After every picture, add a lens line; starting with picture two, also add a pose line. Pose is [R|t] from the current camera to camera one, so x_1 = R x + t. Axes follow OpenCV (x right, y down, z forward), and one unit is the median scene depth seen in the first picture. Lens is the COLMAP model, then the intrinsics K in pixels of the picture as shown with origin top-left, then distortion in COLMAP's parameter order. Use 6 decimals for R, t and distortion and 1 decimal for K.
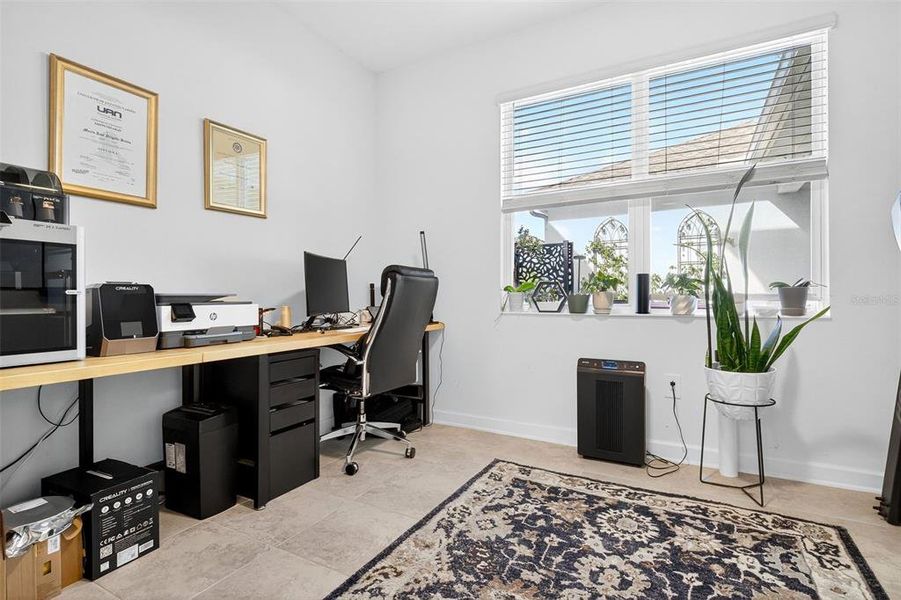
lens RADIAL K [[451.9, 0, 441.9], [0, 451.9, 297.6], [0, 0, 1]] dist [0.011289, -0.005993]
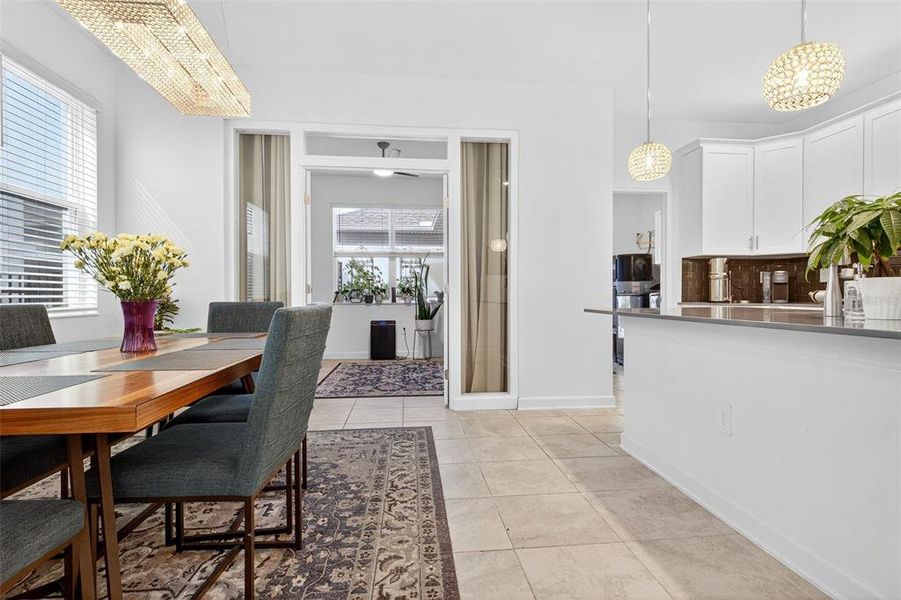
lens RADIAL K [[432.2, 0, 460.1], [0, 432.2, 296.6], [0, 0, 1]] dist [0.004218, -0.000420]
pose [[0.805543, -0.000389, 0.592537, -0.955991], [0.002462, 0.999993, -0.002691, 0.009944], [-0.592532, 0.003626, 0.805539, -1.621395]]
